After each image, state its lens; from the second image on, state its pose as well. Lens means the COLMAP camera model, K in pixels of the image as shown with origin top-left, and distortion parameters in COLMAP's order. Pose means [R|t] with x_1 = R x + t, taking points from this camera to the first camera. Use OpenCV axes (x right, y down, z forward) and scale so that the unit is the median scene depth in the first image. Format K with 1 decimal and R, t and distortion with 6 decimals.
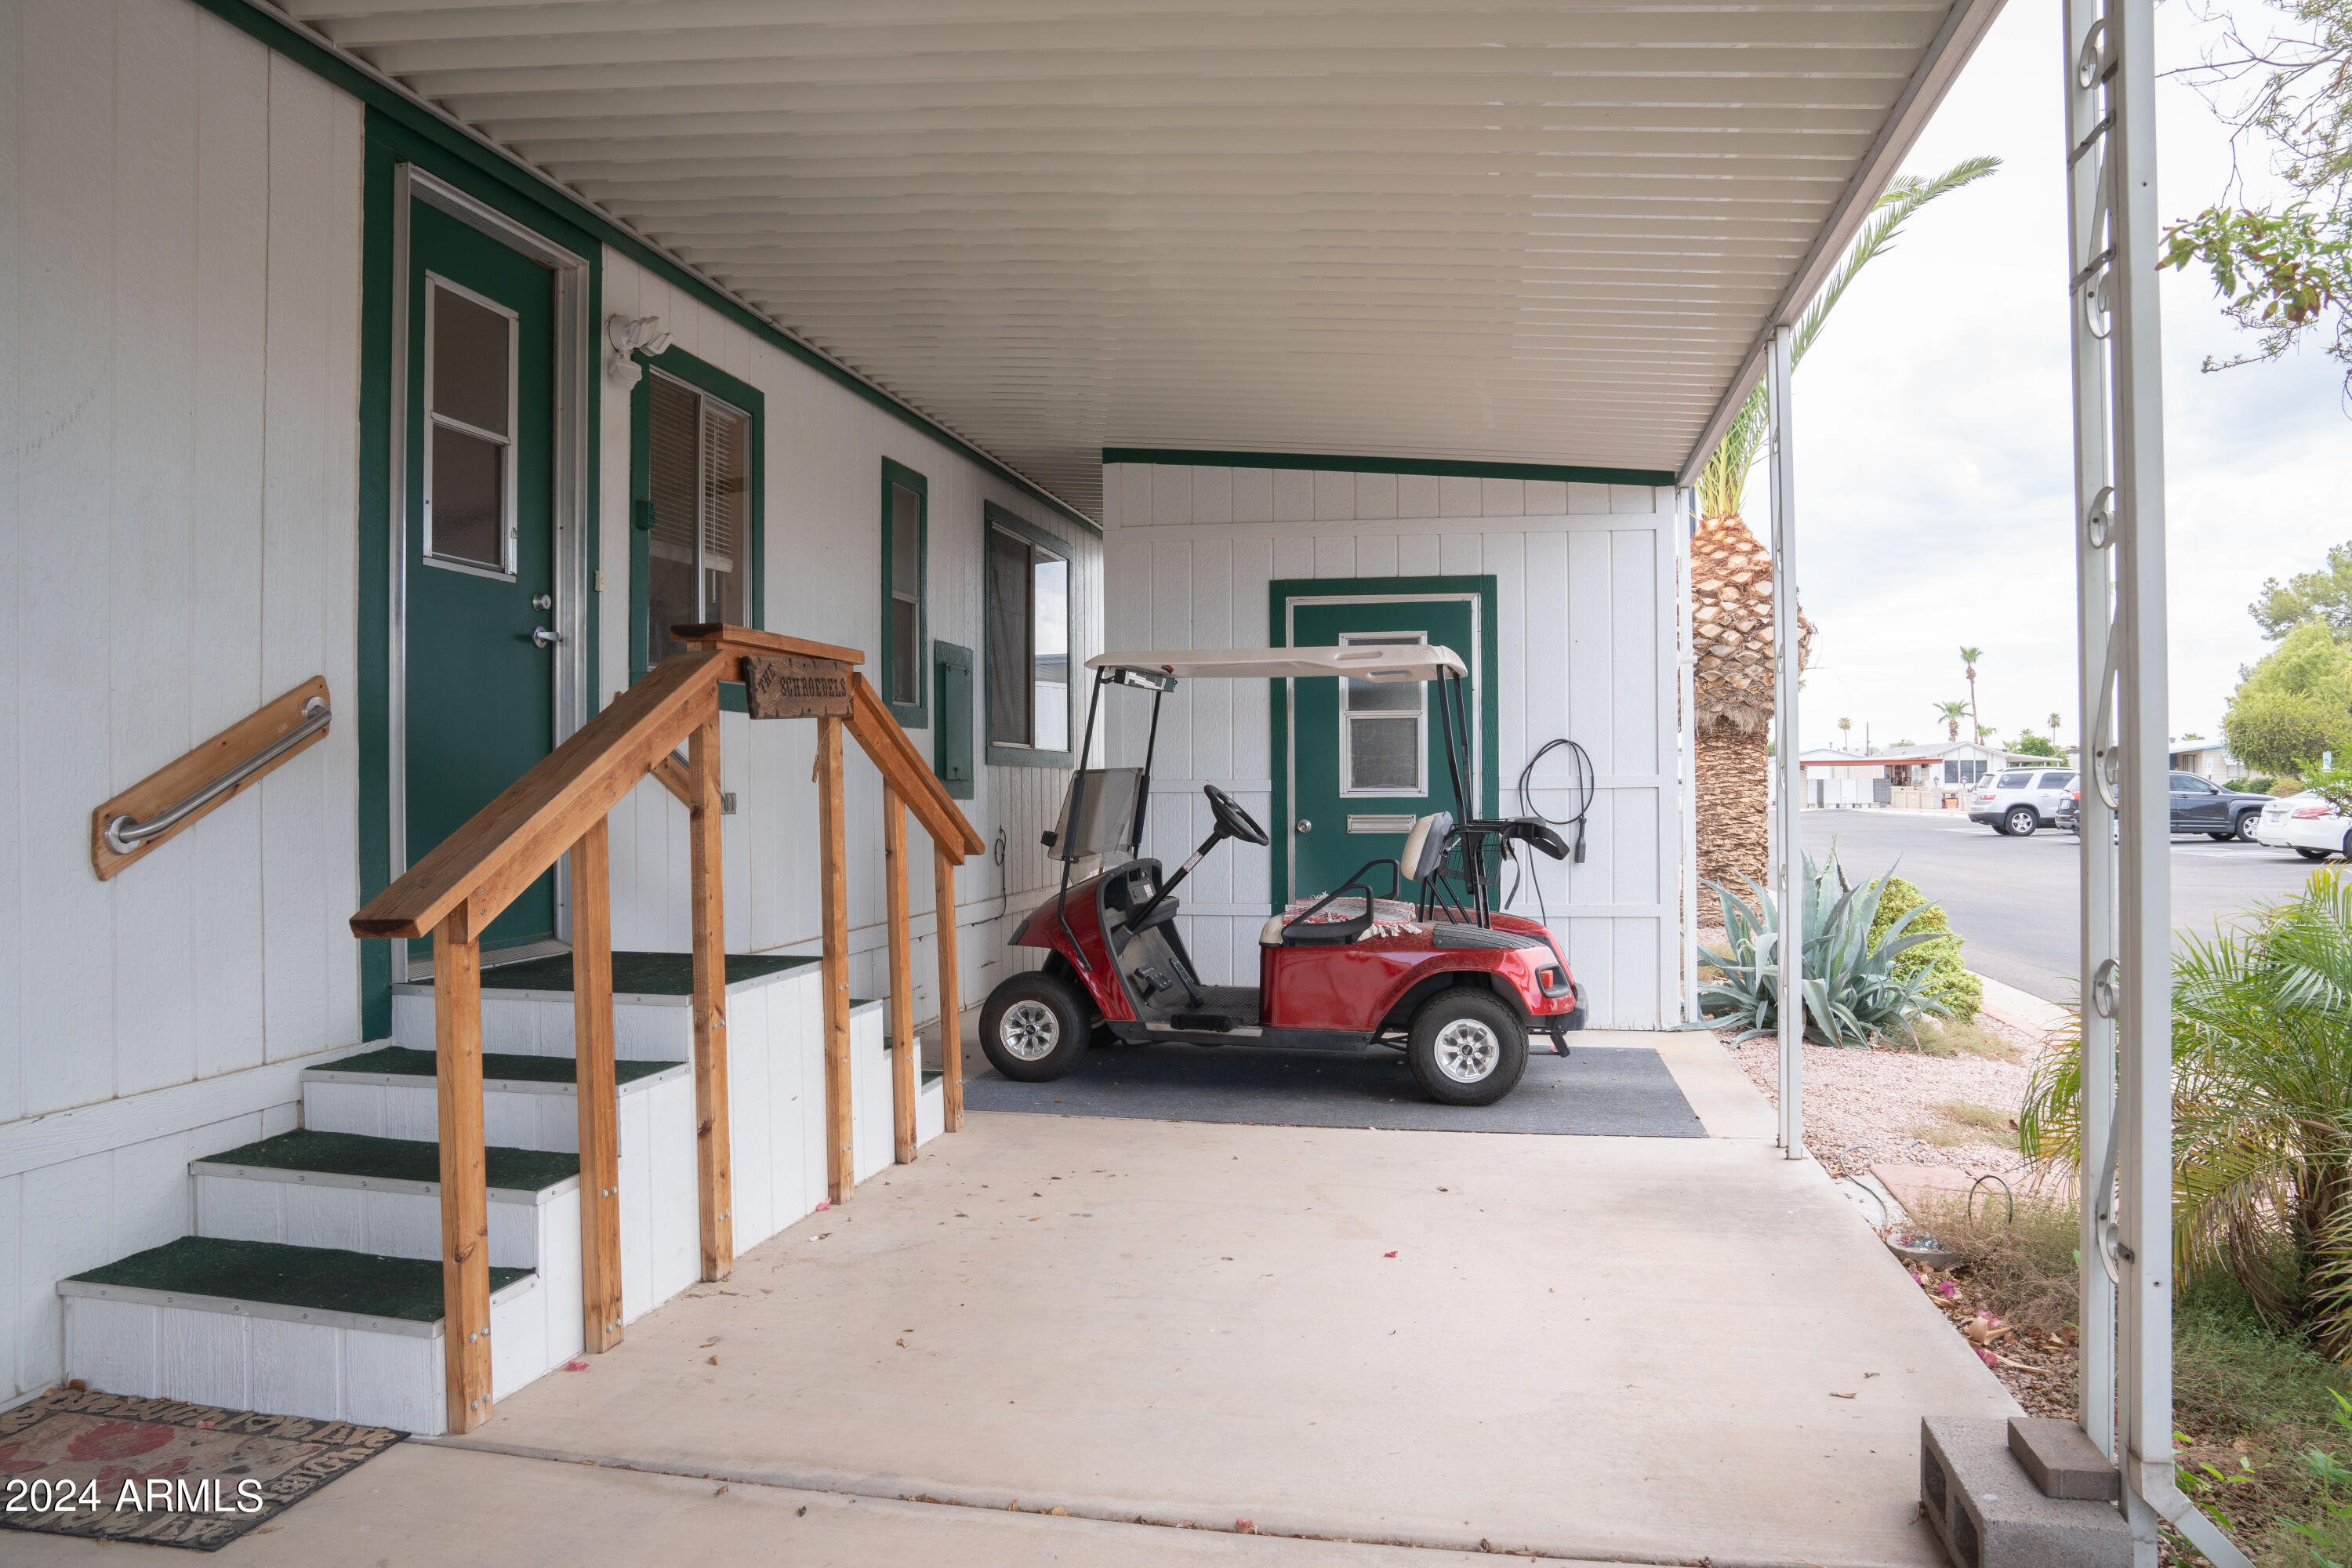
lens RADIAL K [[1635.3, 0, 1176.0], [0, 1635.3, 784.0], [0, 0, 1]] dist [-0.077100, 0.001449]
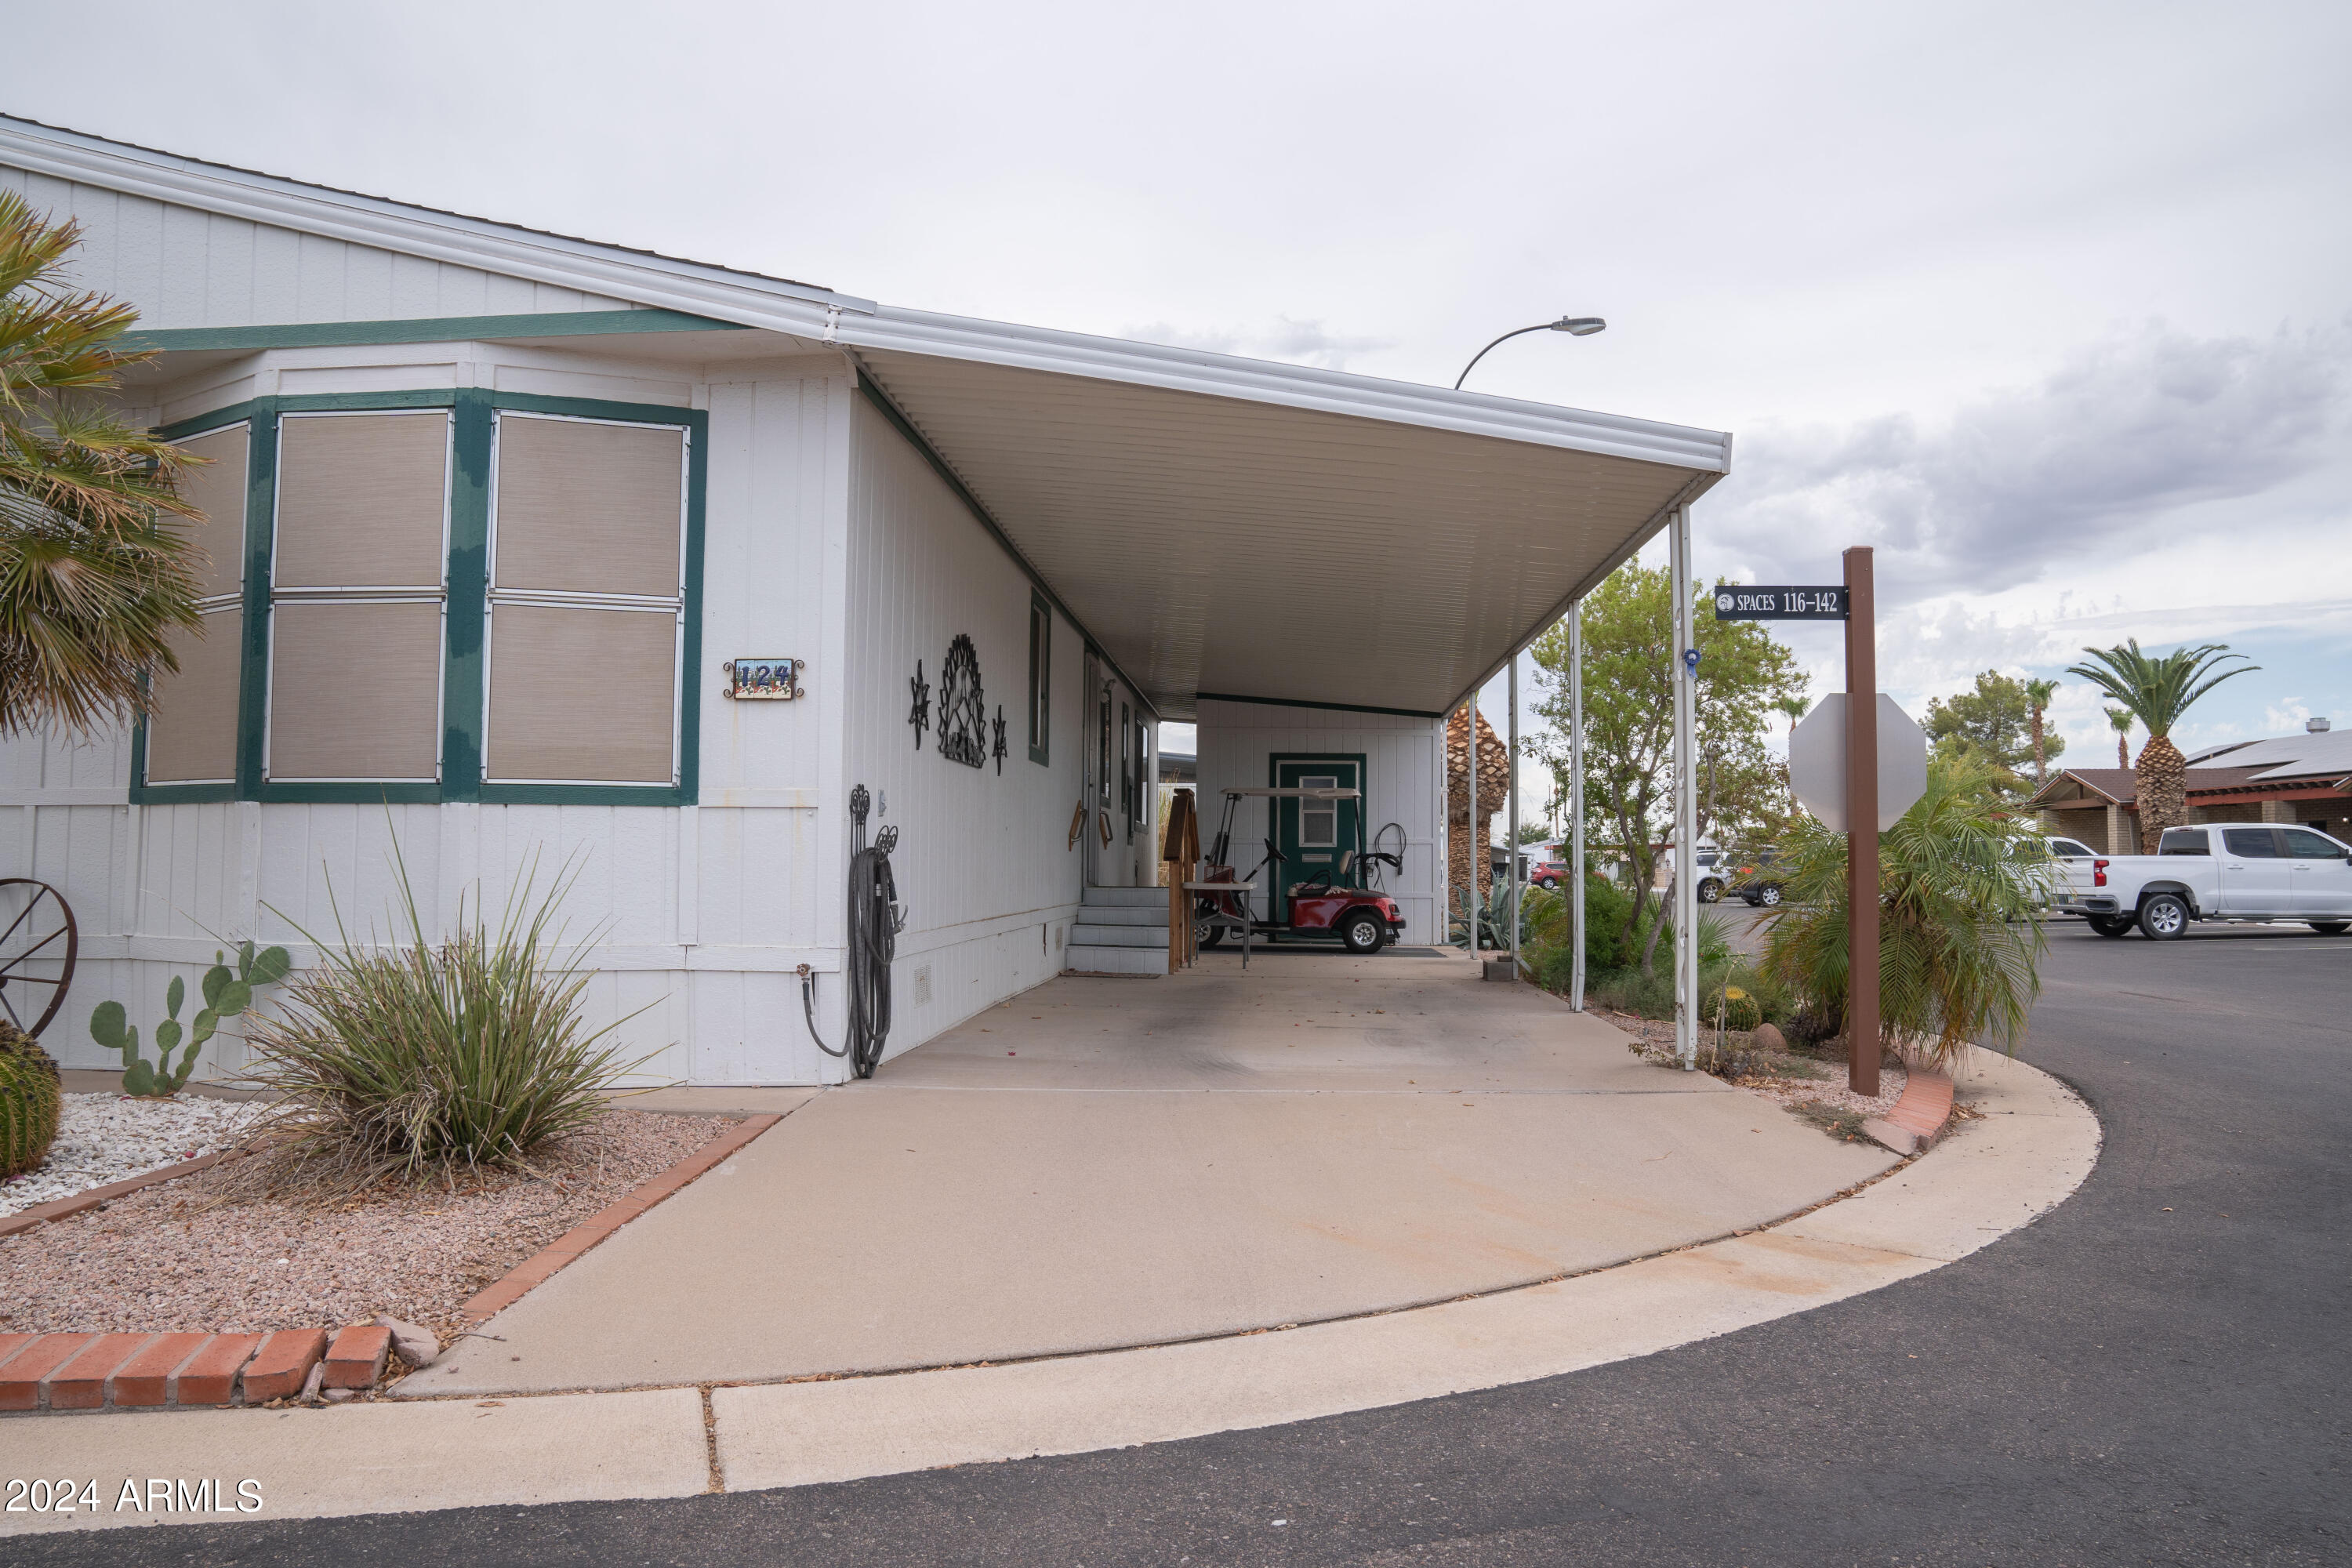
lens RADIAL K [[1626.7, 0, 1176.0], [0, 1626.7, 784.0], [0, 0, 1]] dist [-0.144760, 0.112391]
pose [[0.991611, 0.021596, 0.127441, -0.383795], [-0.015560, 0.998718, -0.048173, 0.034445], [-0.128318, 0.045786, 0.990676, -1.322325]]
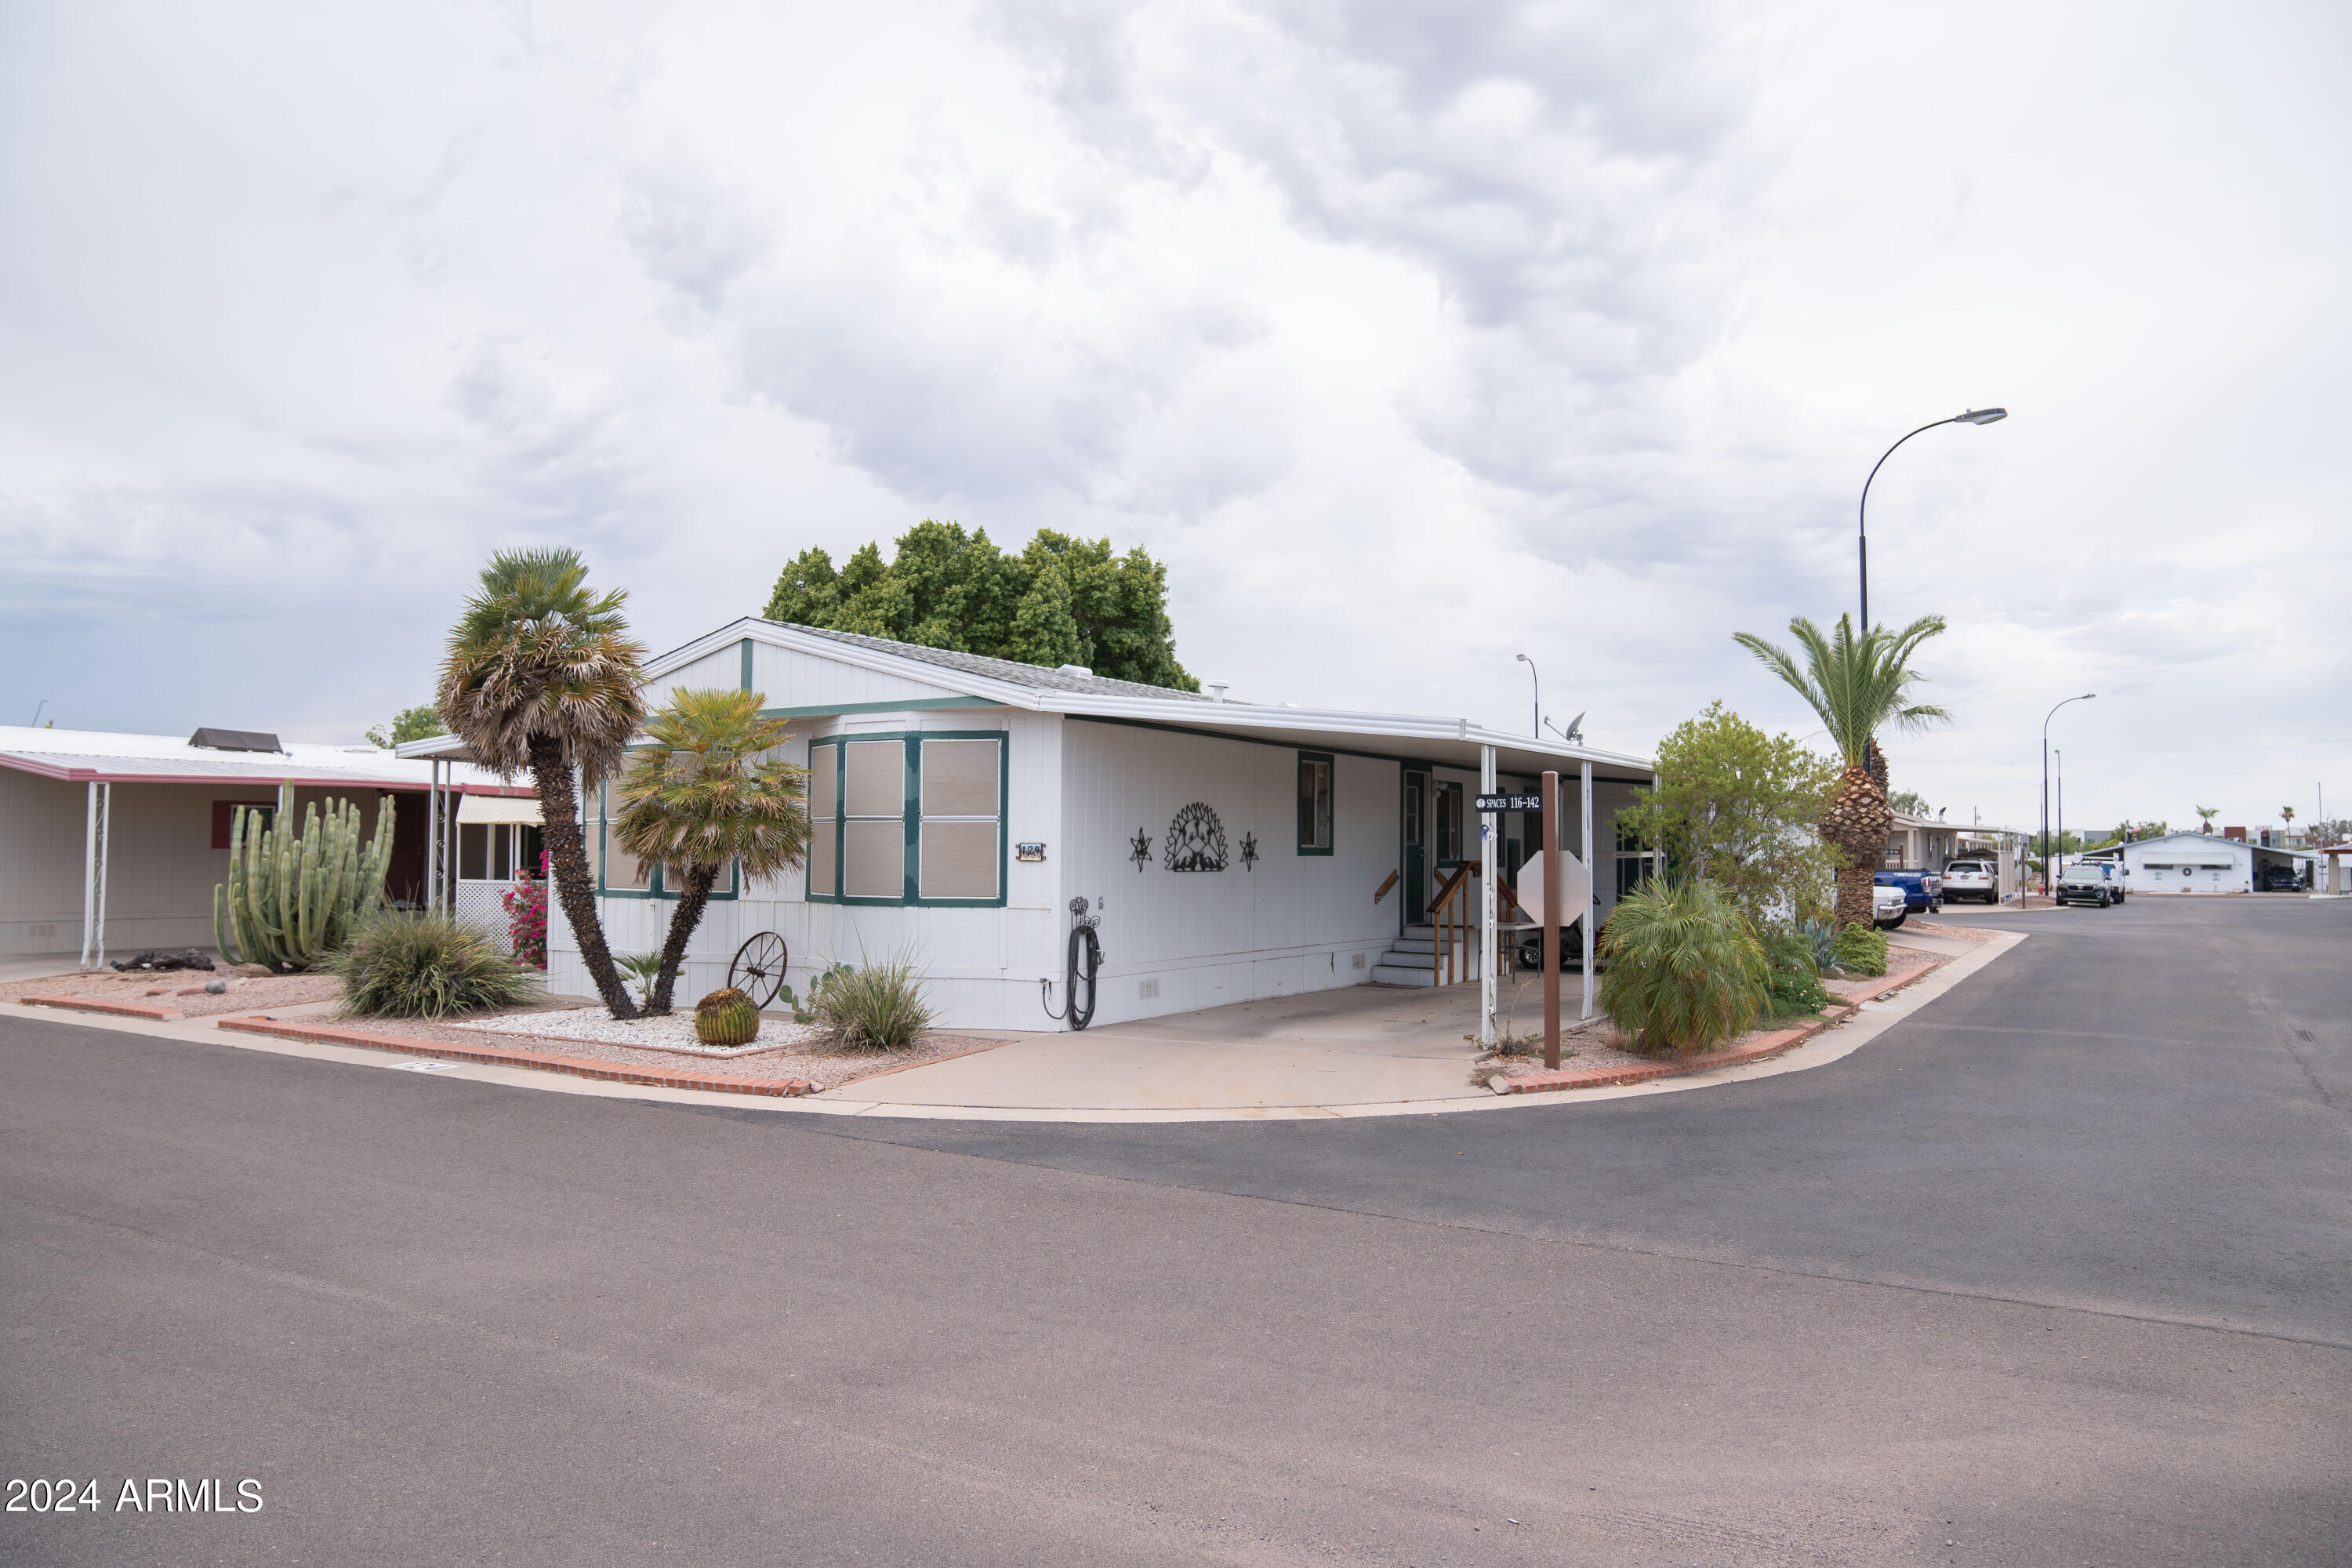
lens RADIAL K [[1626.7, 0, 1176.0], [0, 1626.7, 784.0], [0, 0, 1]] dist [-0.144760, 0.112391]
pose [[0.940523, -0.000725, -0.339728, 0.318475], [-0.013669, 0.999107, -0.039974, -0.062446], [0.339454, 0.042240, 0.939674, -2.207786]]
